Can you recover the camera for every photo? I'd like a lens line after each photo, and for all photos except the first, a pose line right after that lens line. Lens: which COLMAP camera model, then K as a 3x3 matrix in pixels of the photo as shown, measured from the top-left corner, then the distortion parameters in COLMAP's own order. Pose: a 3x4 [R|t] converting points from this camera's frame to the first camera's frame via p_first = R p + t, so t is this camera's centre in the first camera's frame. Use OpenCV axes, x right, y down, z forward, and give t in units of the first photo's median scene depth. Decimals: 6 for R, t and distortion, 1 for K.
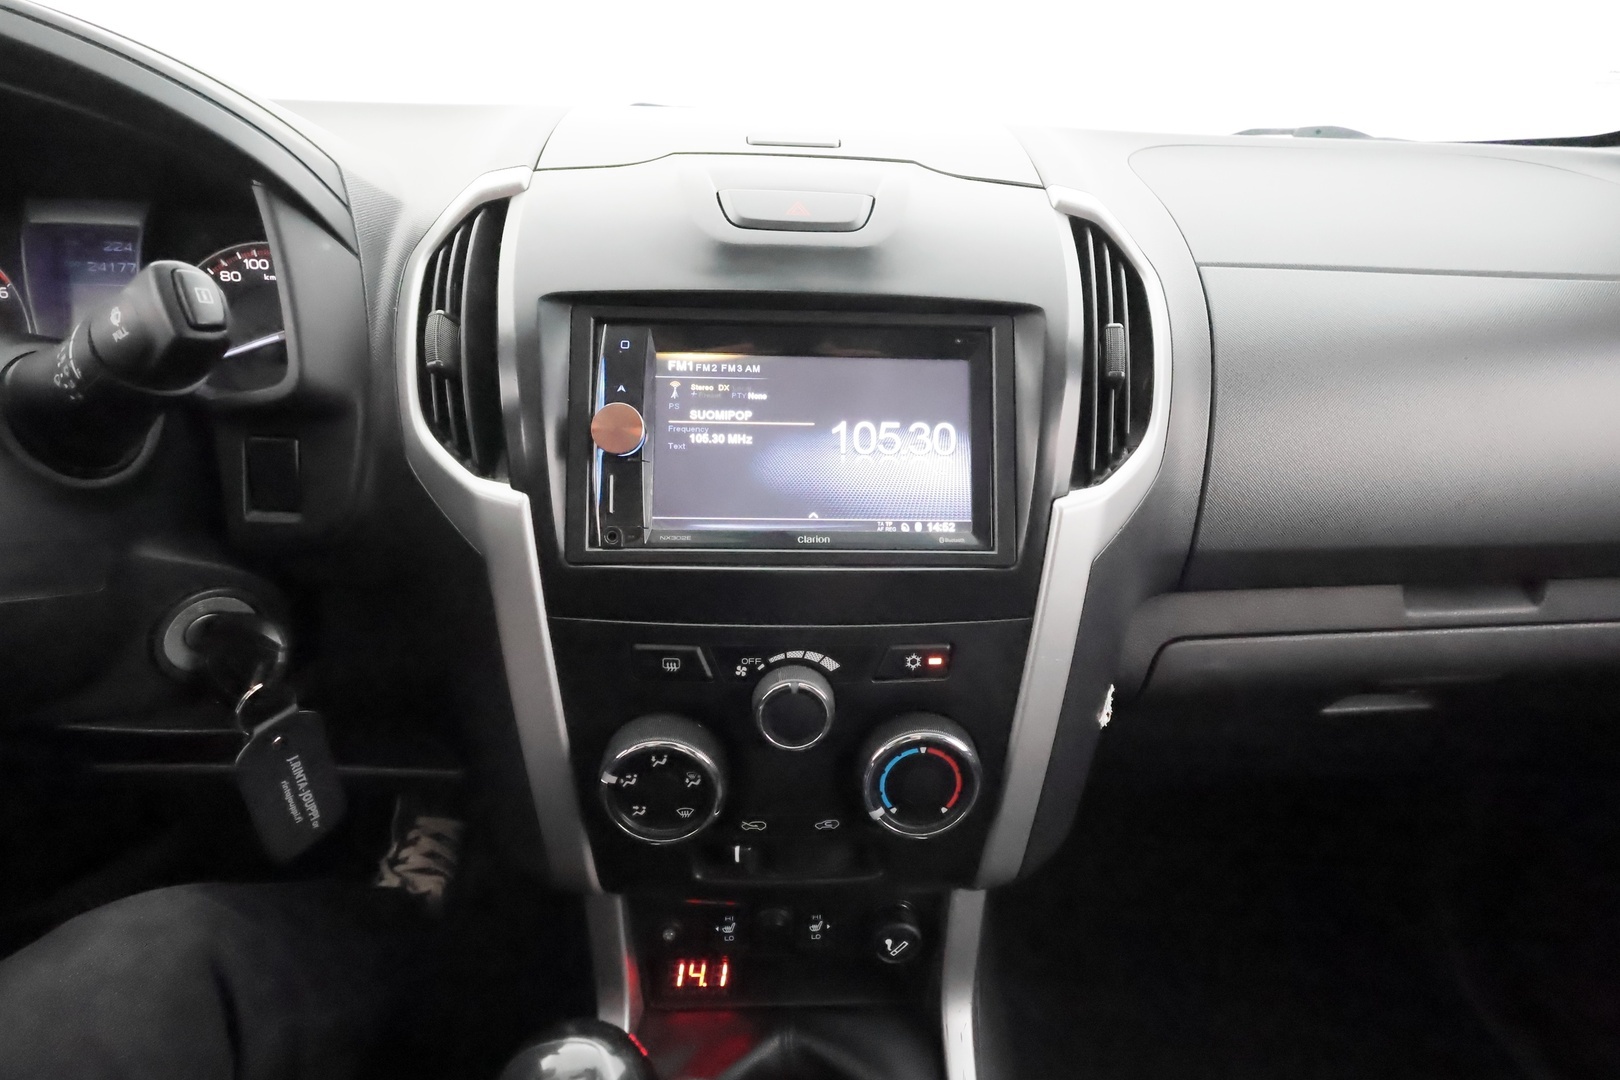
lens RADIAL K [[745.3, 0, 811.3], [0, 745.3, 542.5], [0, 0, 1]] dist [0.000123, -0.000018]
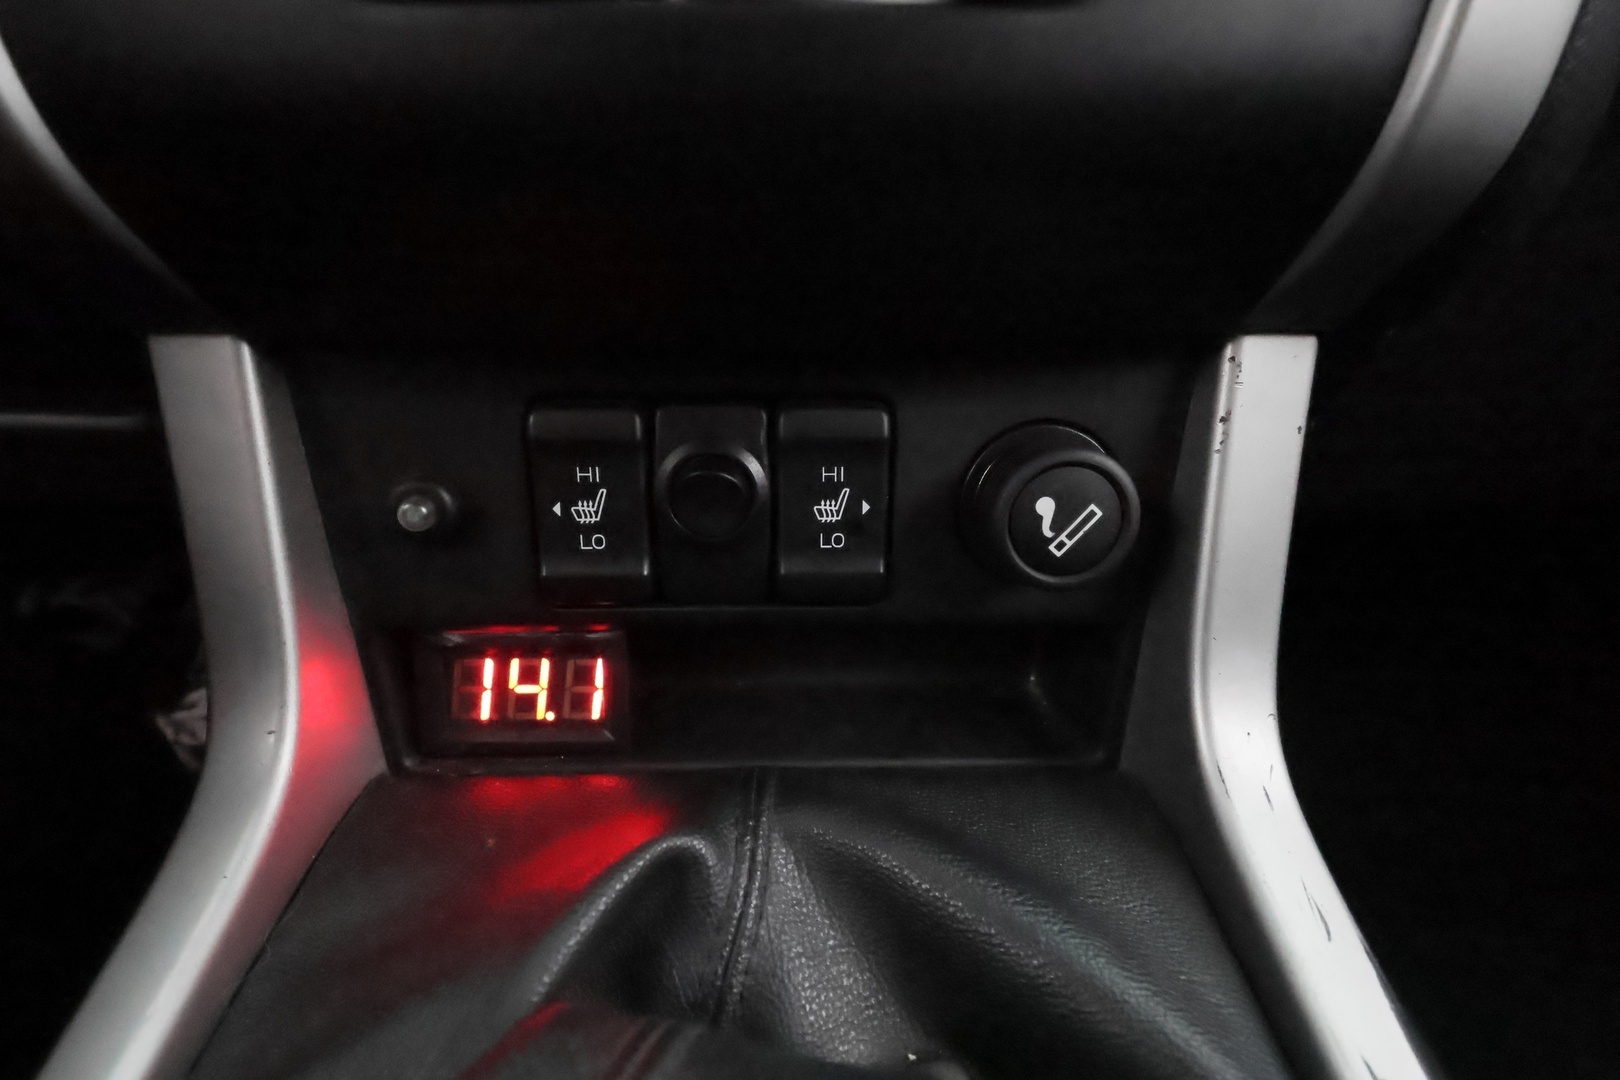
lens RADIAL K [[745.3, 0, 811.3], [0, 745.3, 542.5], [0, 0, 1]] dist [0.000123, -0.000018]
pose [[0.999564, -0.021434, -0.020289, 0.004334], [0.020444, 0.998649, -0.047782, 0.708439], [0.021286, 0.047346, 0.998652, 0.824053]]
